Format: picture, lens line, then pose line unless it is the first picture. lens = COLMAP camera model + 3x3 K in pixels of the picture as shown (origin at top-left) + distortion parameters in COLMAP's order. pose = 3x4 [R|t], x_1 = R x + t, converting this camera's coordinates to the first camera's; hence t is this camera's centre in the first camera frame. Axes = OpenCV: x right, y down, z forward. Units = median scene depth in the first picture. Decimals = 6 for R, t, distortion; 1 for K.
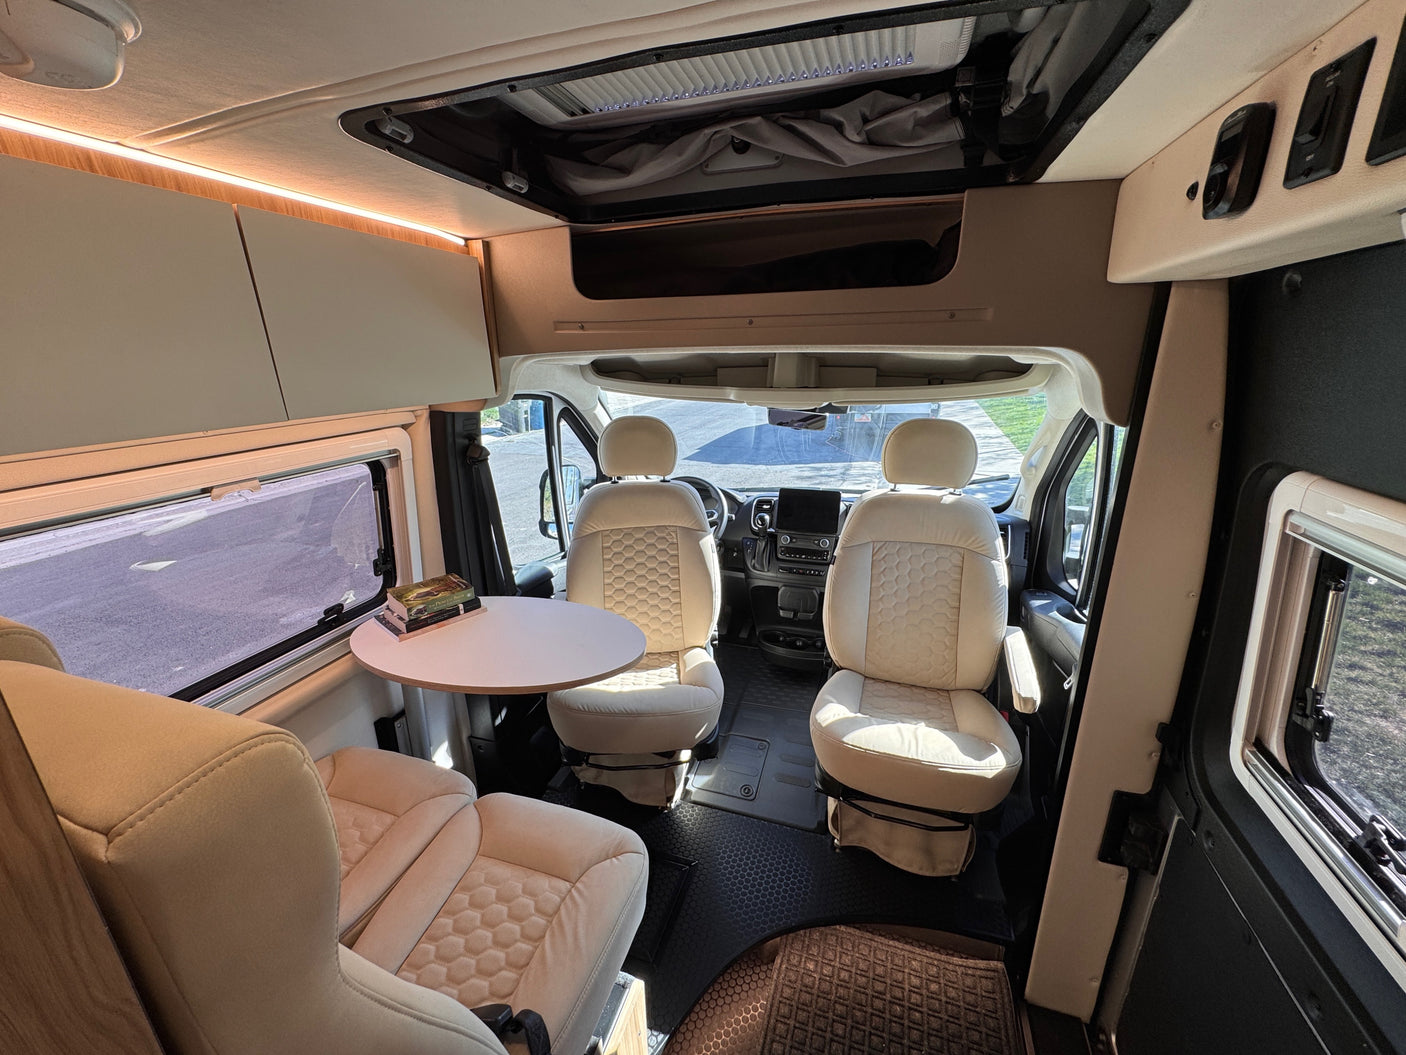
lens RADIAL K [[565.0, 0, 703.0], [0, 565.0, 527.5], [0, 0, 1]] dist [0.001328, -0.000089]
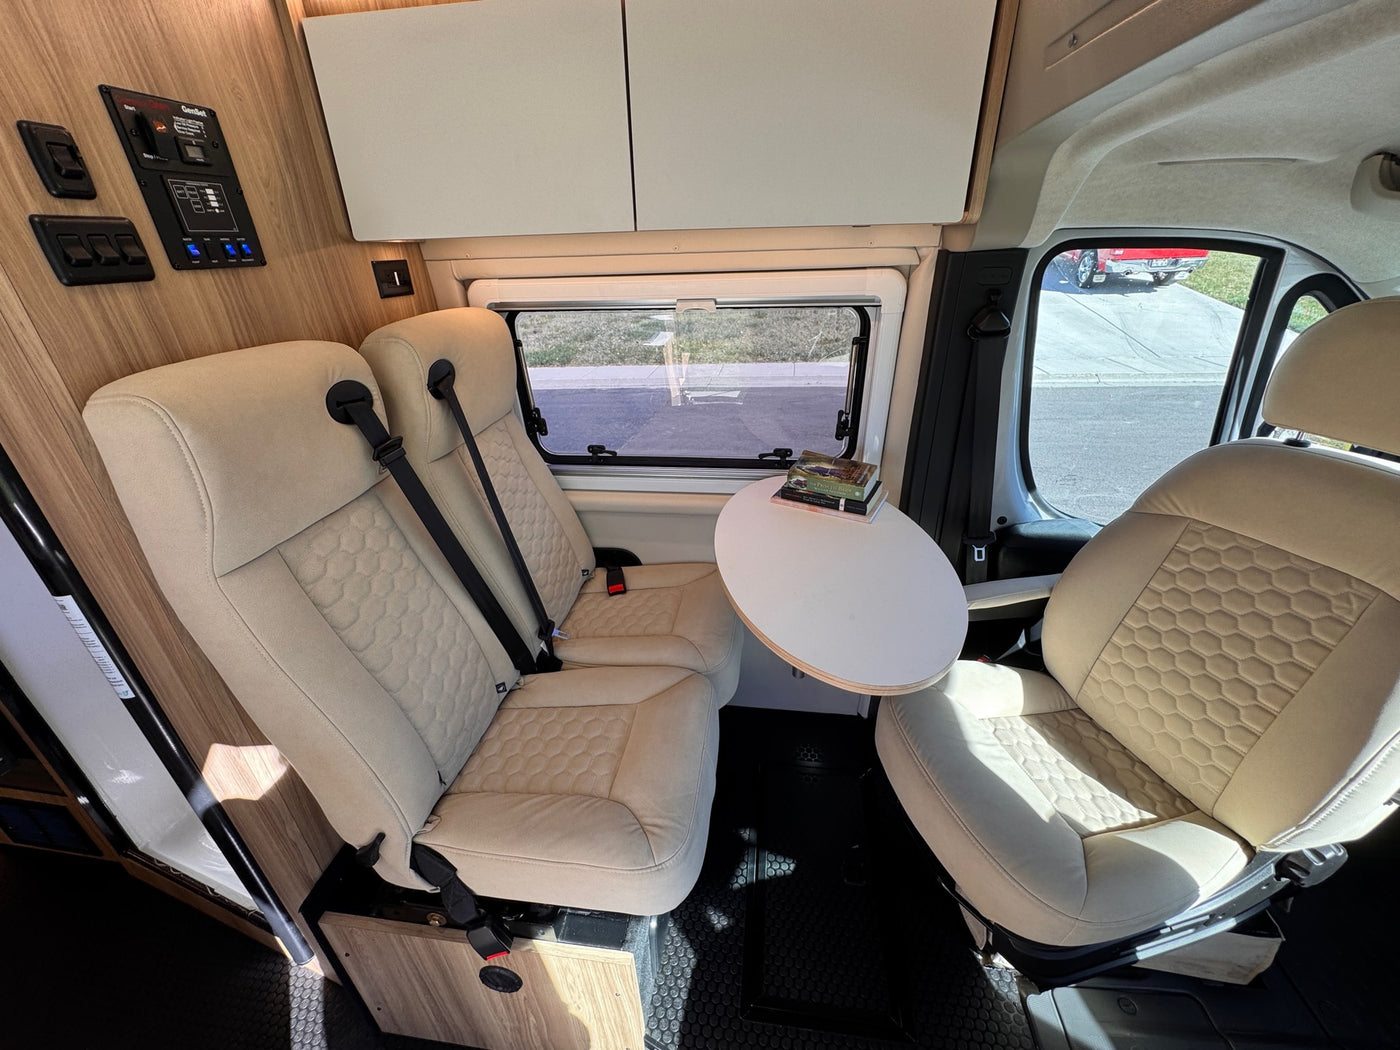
lens RADIAL K [[562.5, 0, 700.0], [0, 562.5, 525.0], [0, 0, 1]] dist [0.001328, -0.000089]
pose [[0.182871, 0.442192, -0.878080, 0.252763], [-0.275855, 0.880341, 0.385880, -0.083899], [0.943643, 0.171656, 0.282970, 0.537306]]
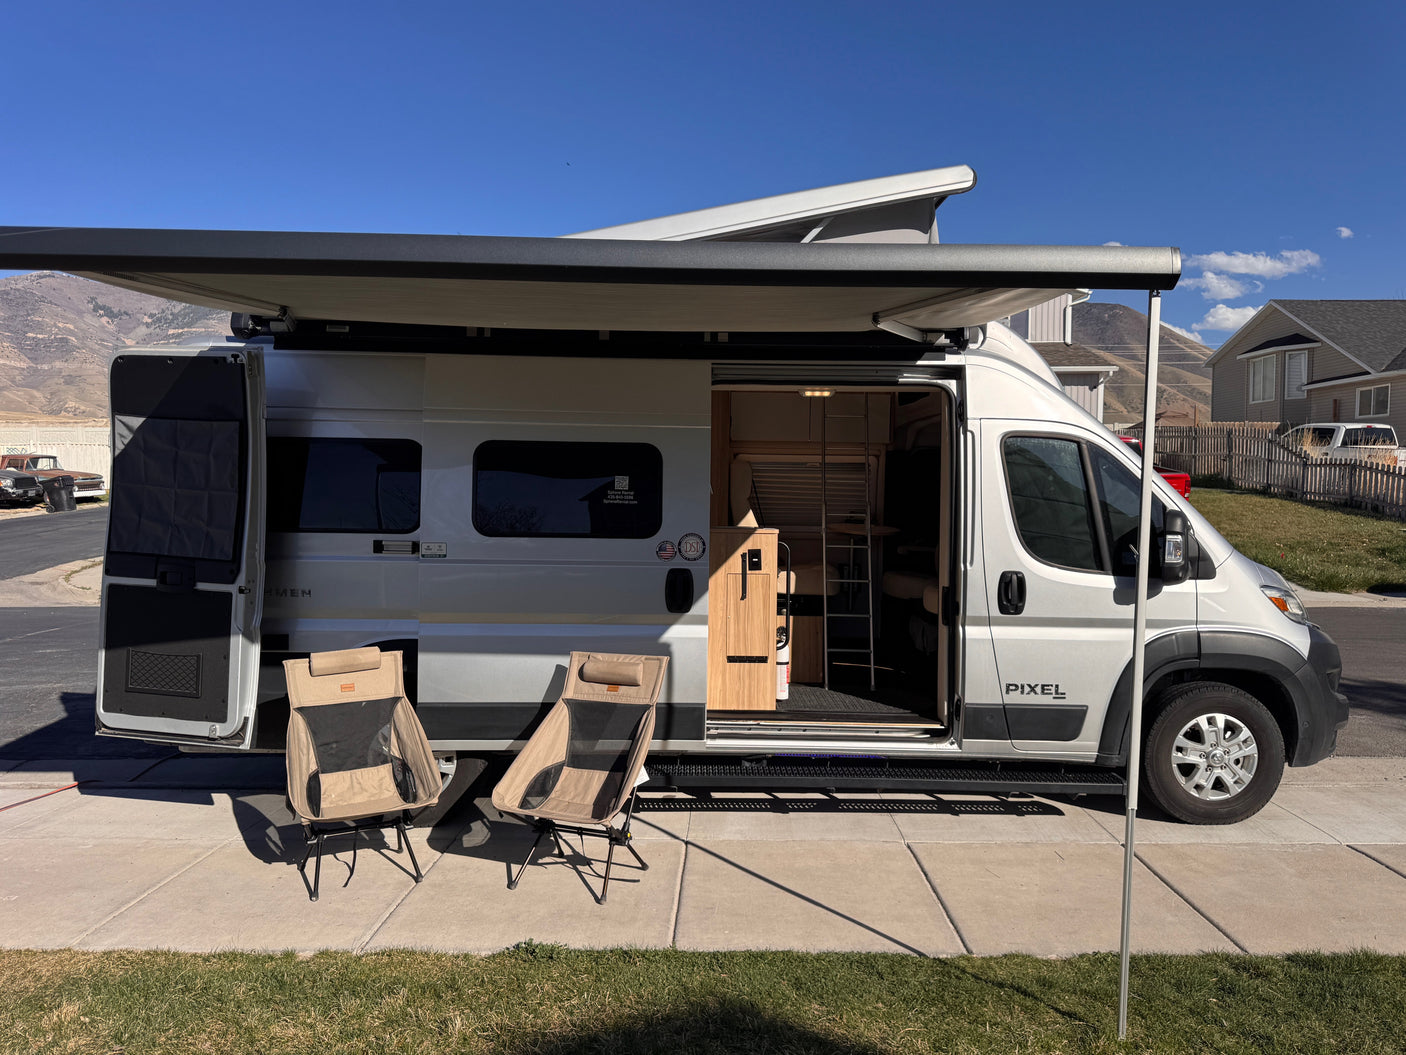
lens RADIAL K [[993.0, 0, 703.0], [0, 993.0, 527.5], [0, 0, 1]] dist [0.138124, -0.184993]
pose [[0.331171, 0.048686, -0.942314, 3.340028], [-0.303494, 0.951096, -0.057521, 0.603188], [0.893430, 0.305036, 0.329751, -1.057961]]
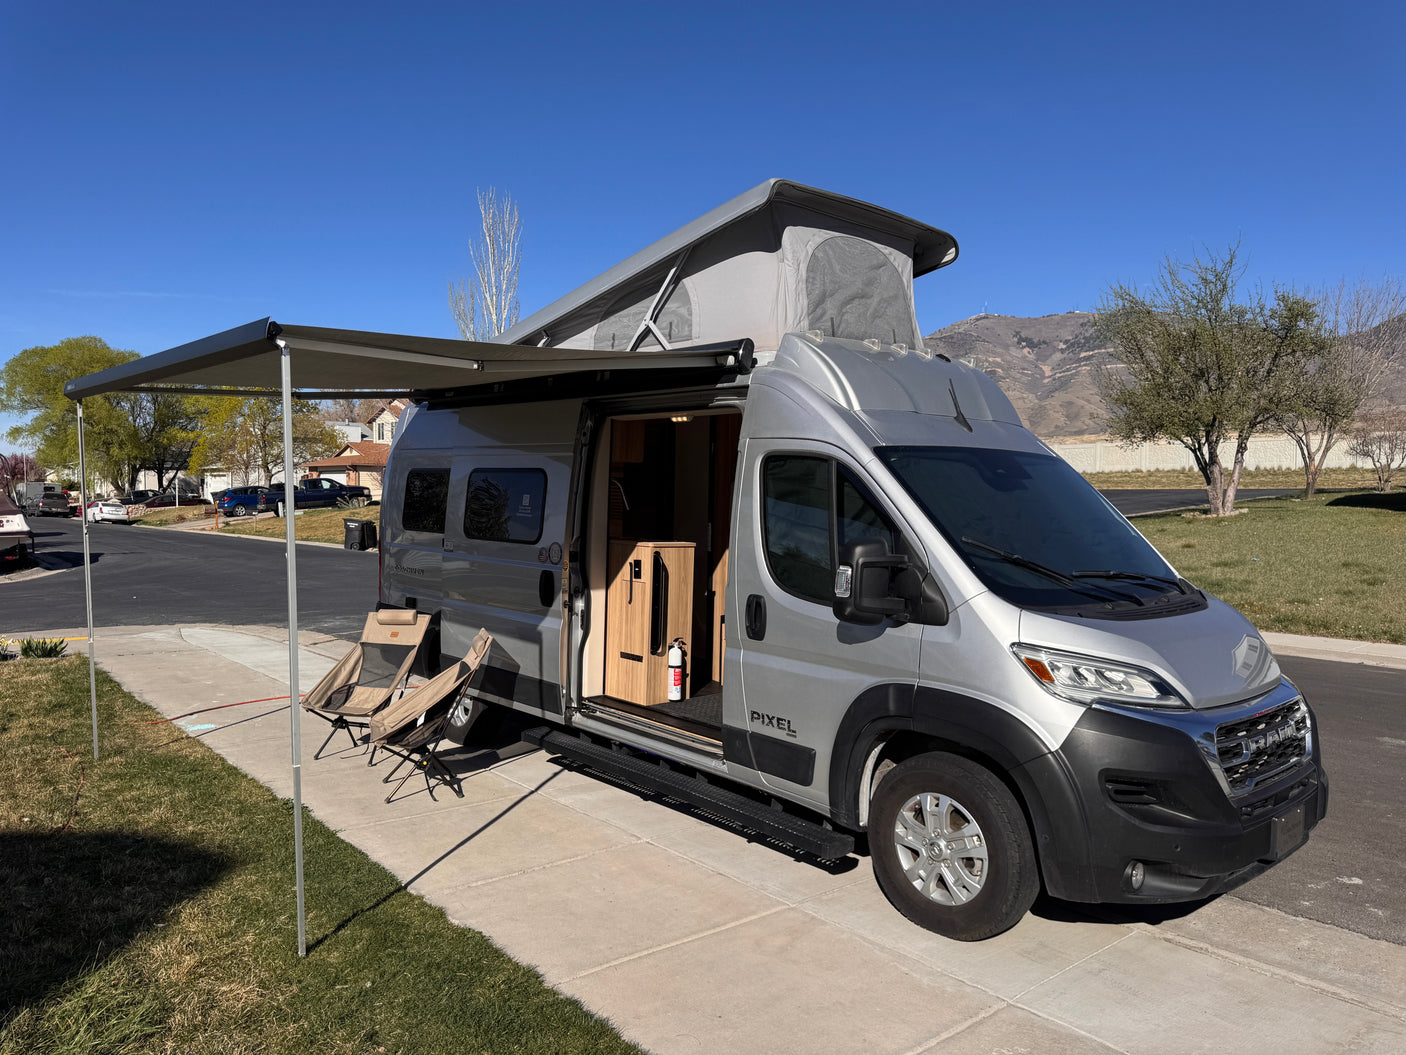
lens RADIAL K [[993.0, 0, 703.0], [0, 993.0, 527.5], [0, 0, 1]] dist [0.138124, -0.184993]
pose [[-0.494282, 0.033547, -0.868654, 3.397967], [-0.279701, 0.939981, 0.195457, -0.469919], [0.823075, 0.339574, -0.455233, 2.031476]]
